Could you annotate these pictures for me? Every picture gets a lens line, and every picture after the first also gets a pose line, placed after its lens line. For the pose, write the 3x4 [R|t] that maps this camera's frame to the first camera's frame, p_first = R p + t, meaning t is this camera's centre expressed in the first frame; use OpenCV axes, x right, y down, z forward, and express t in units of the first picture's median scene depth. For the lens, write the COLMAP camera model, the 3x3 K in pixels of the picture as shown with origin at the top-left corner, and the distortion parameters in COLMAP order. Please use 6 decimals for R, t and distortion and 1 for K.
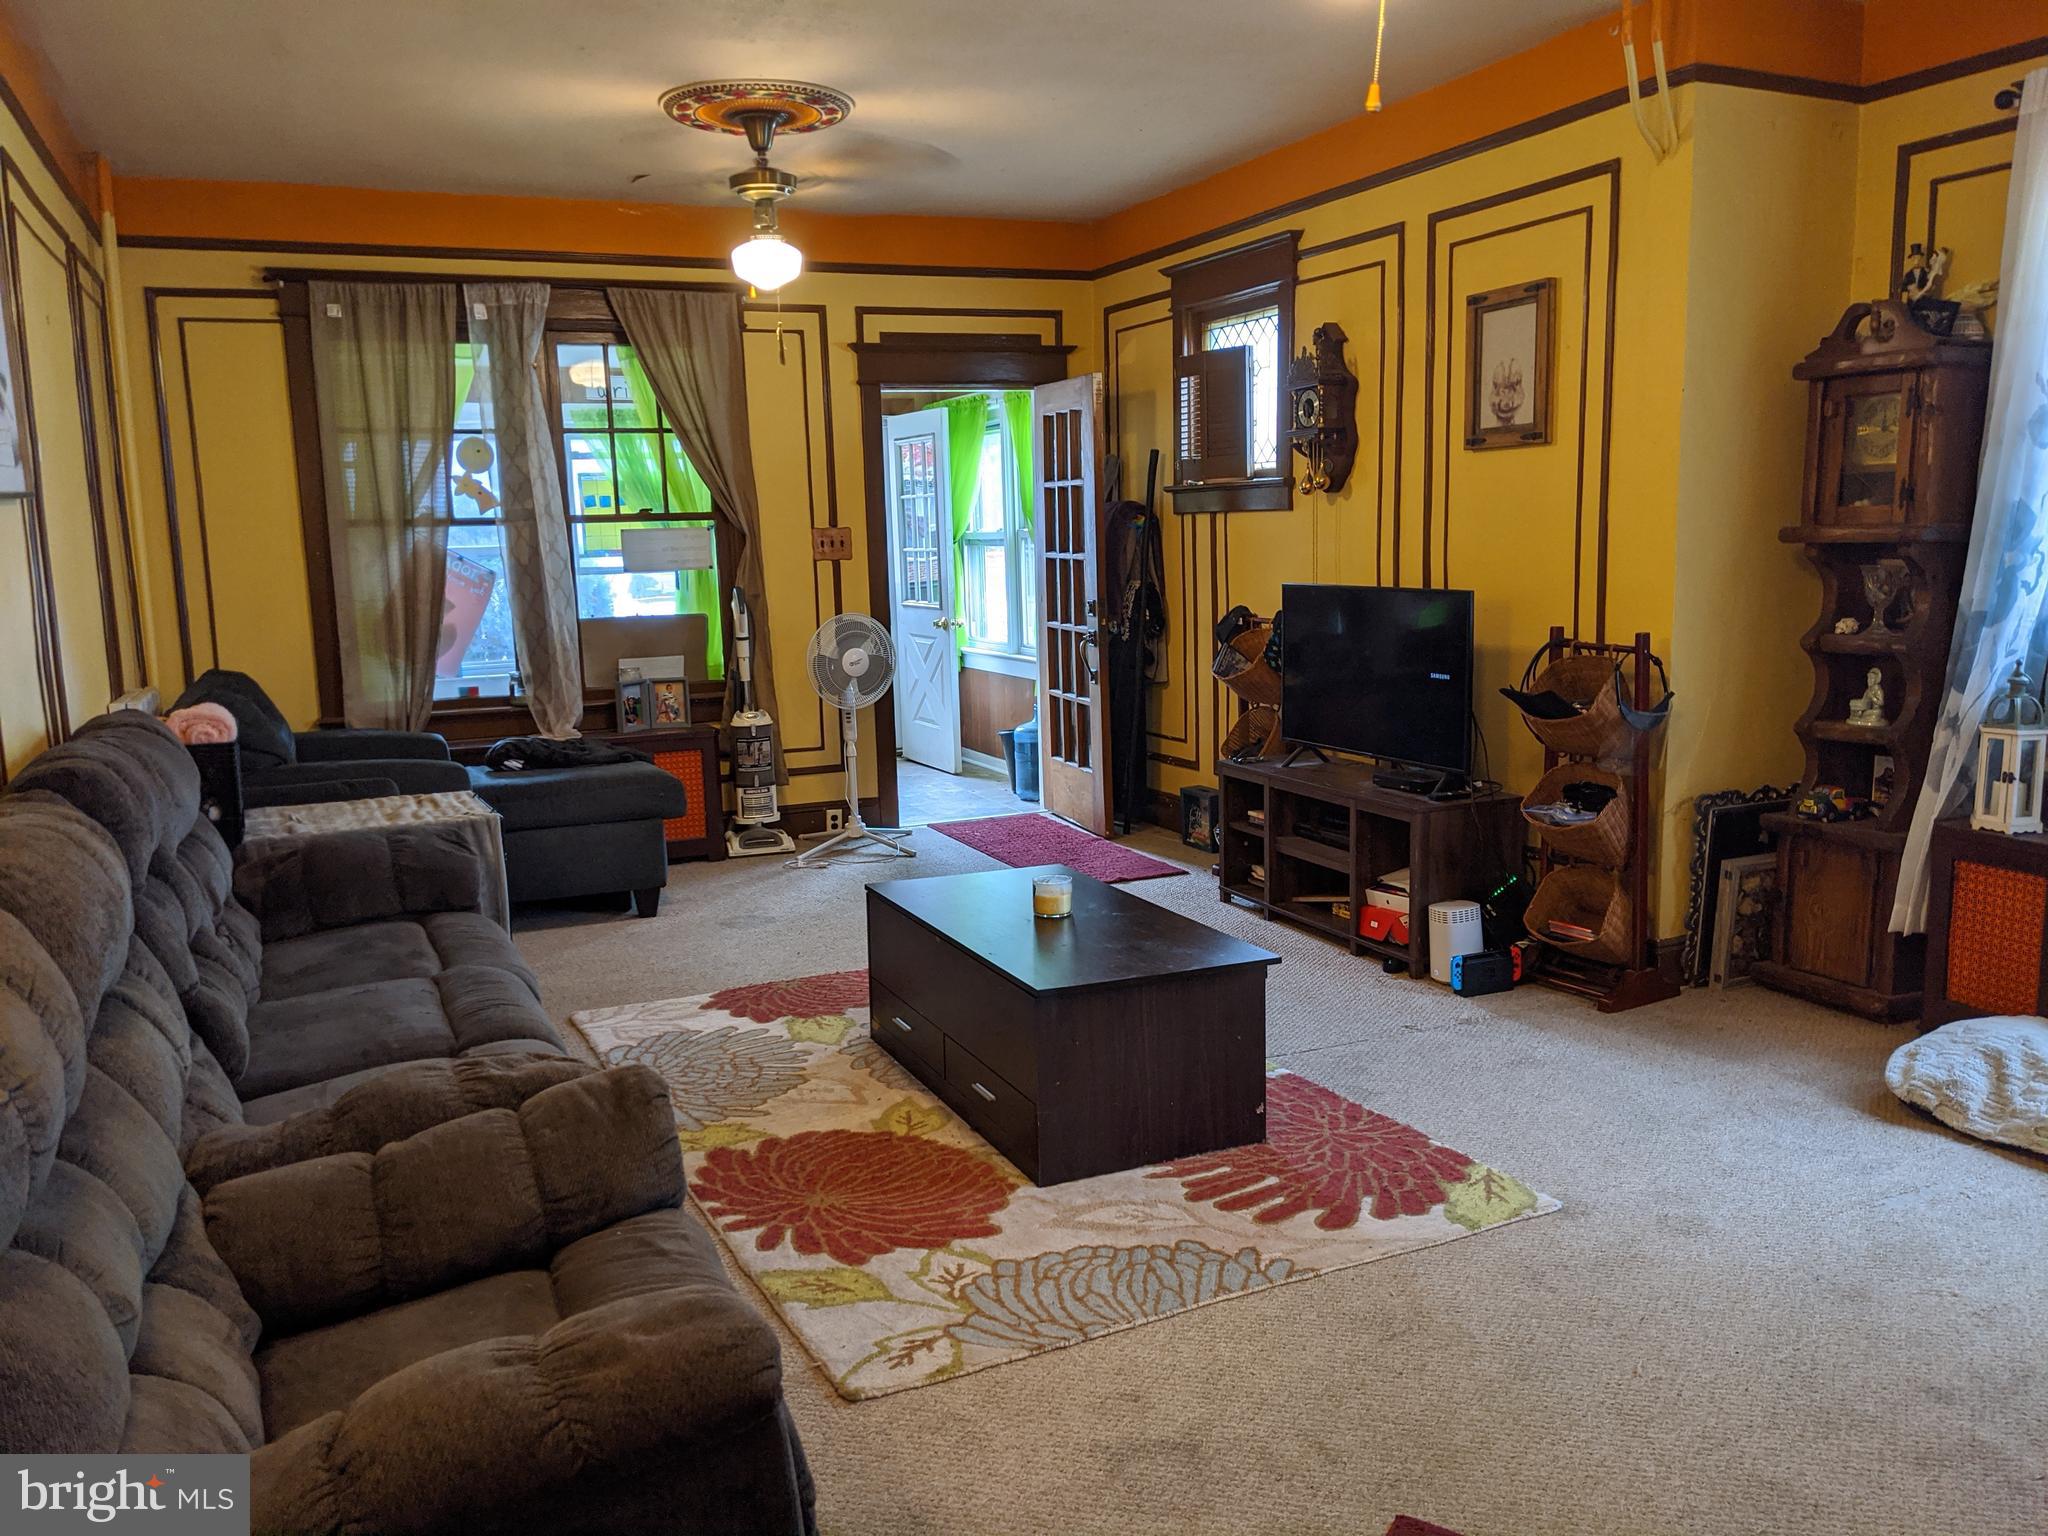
lens RADIAL K [[1652.9, 0, 1025.4], [0, 1652.9, 793.5], [0, 0, 1]] dist [0.050781, -0.093686]
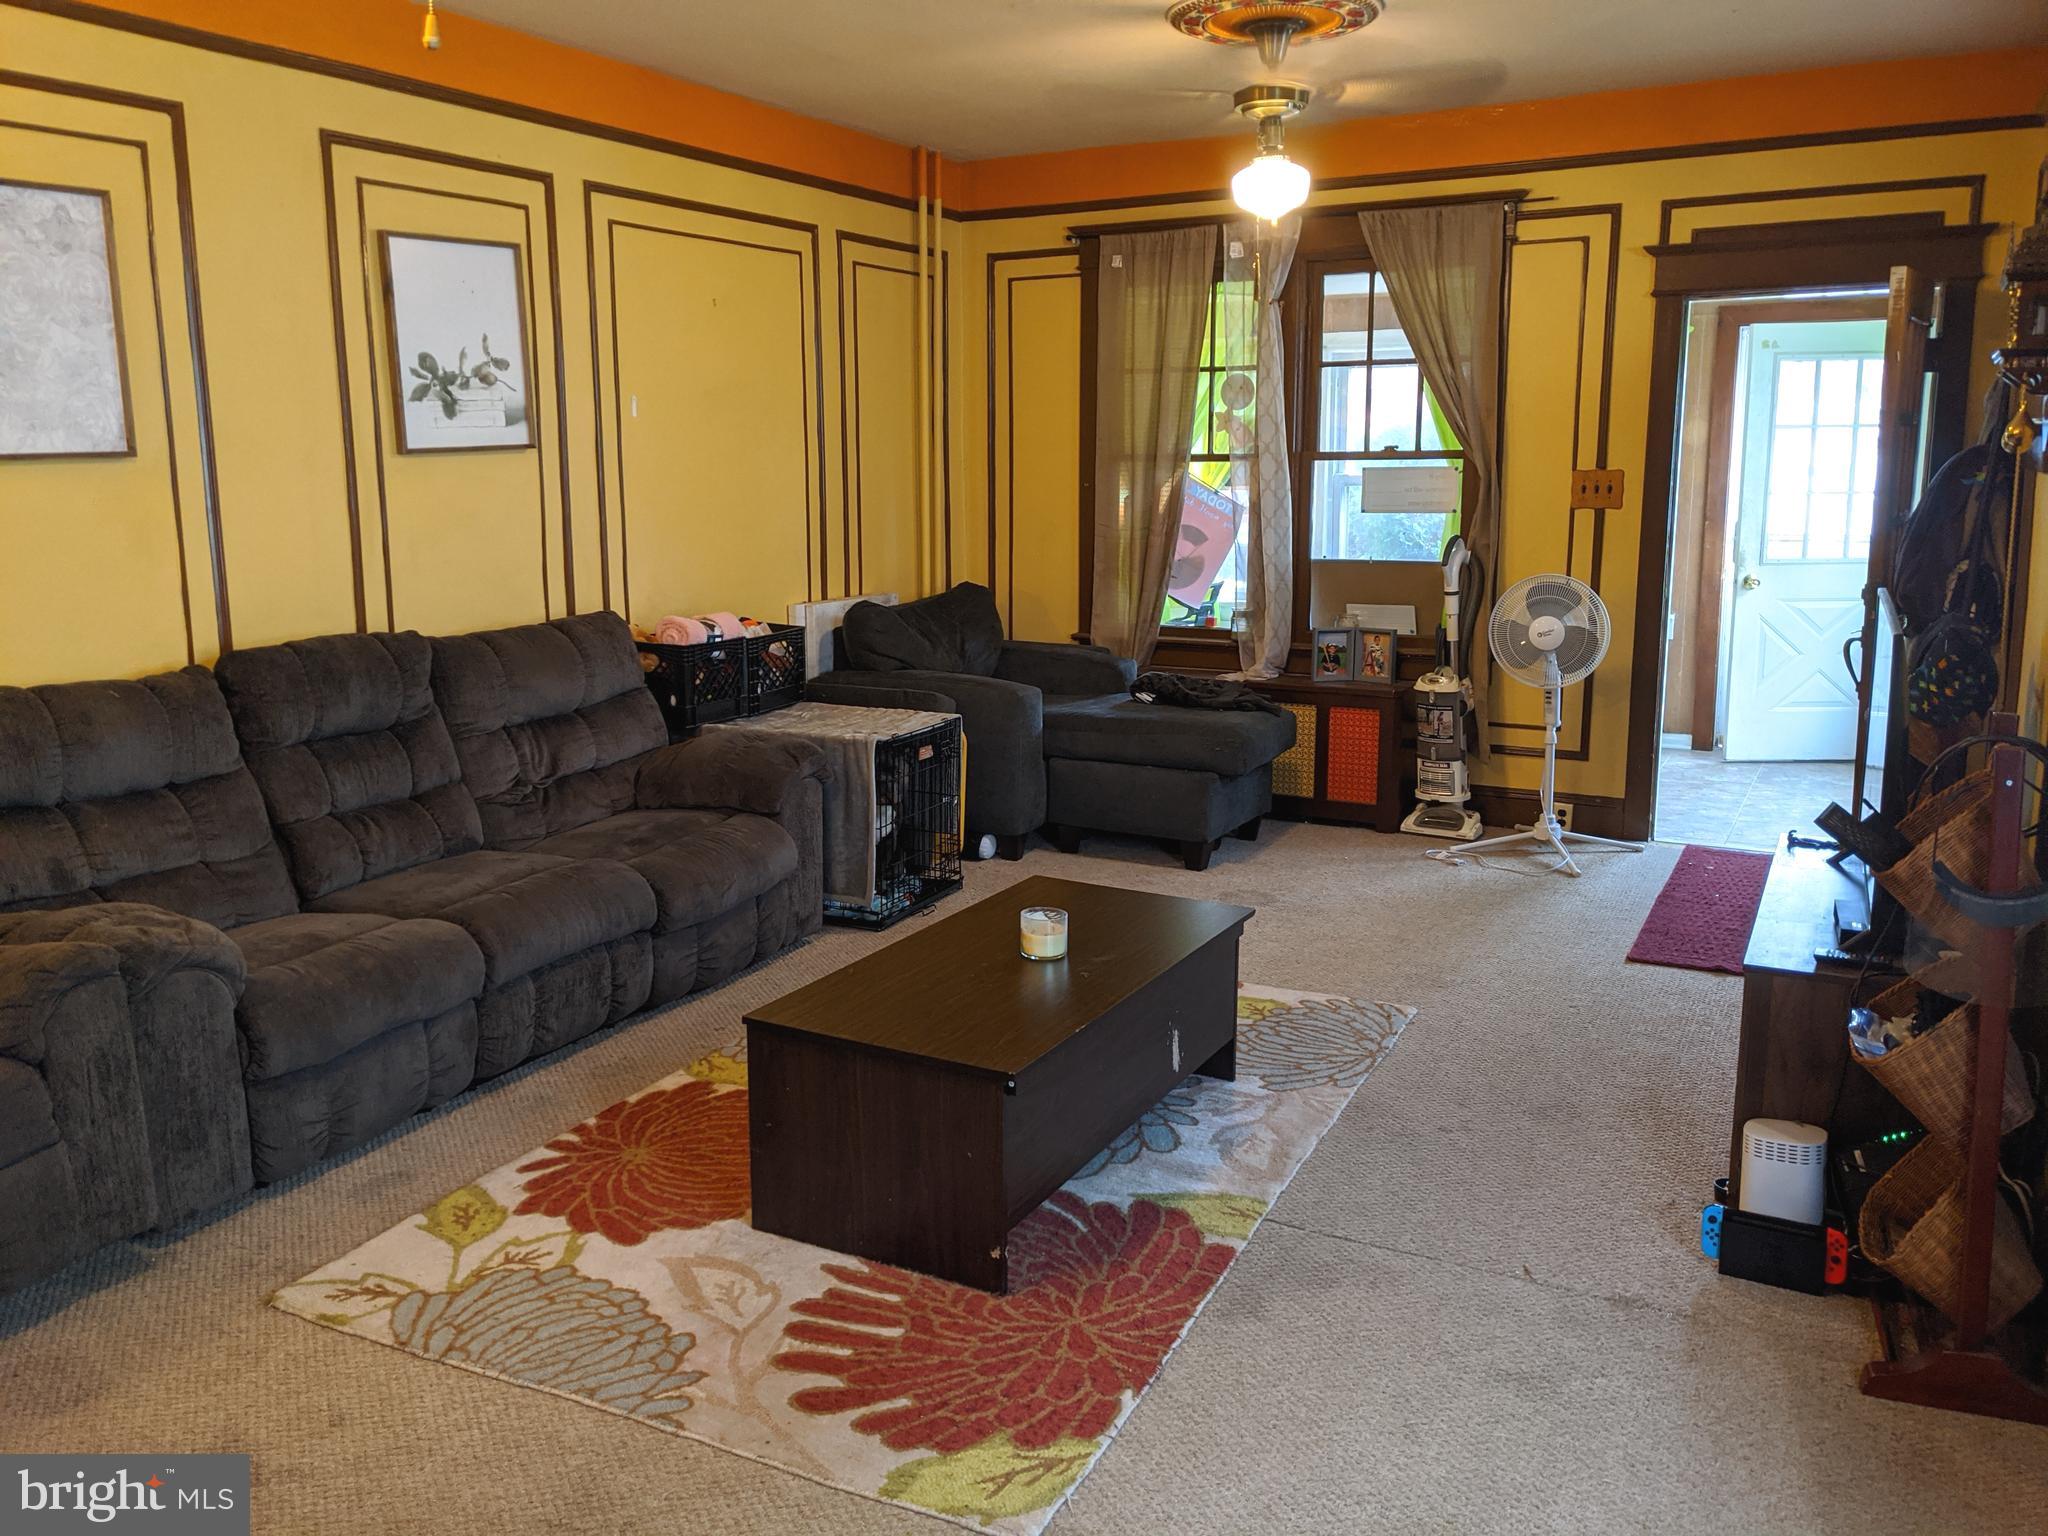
lens RADIAL K [[1626.5, 0, 963.1], [0, 1626.5, 725.9], [0, 0, 1]] dist [0.040191, -0.065208]
pose [[0.600334, 0.155083, -0.784569, 0.493665], [-0.135977, 0.986528, 0.090957, -0.089778], [0.788105, 0.052079, 0.613334, 0.343229]]
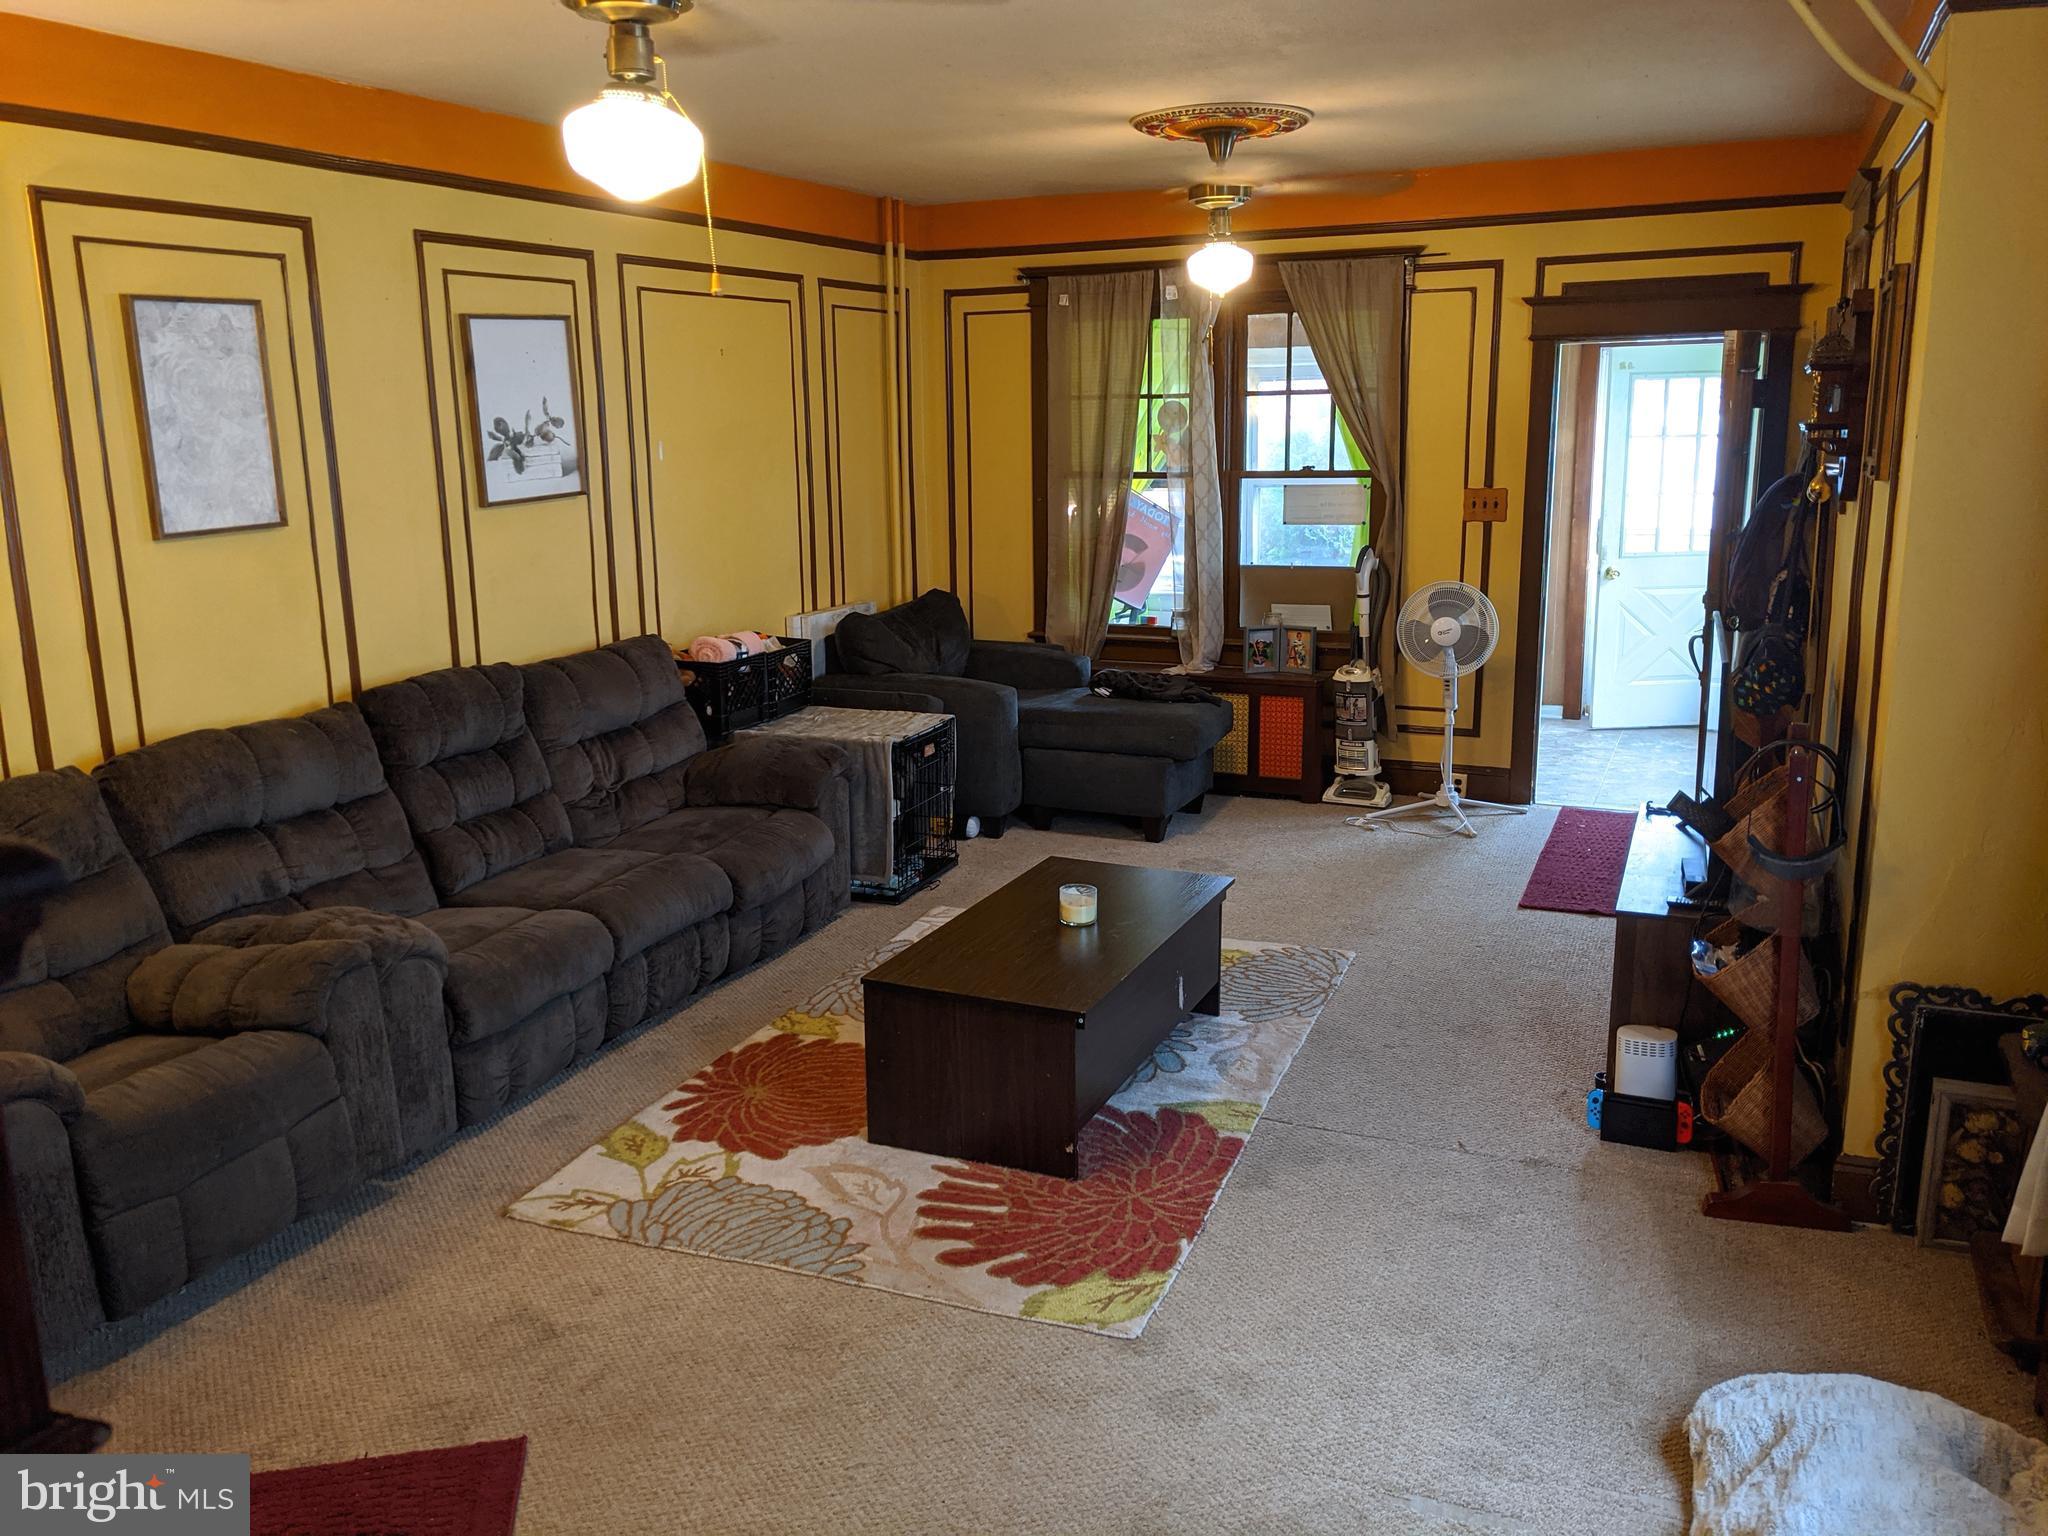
lens RADIAL K [[1630.8, 0, 976.4], [0, 1630.8, 749.4], [0, 0, 1]] dist [0.047139, -0.075319]
pose [[0.666241, 0.167893, -0.726592, 0.565854], [-0.119101, 0.985776, 0.118574, -0.121712], [0.736165, 0.007539, 0.676761, 0.176345]]
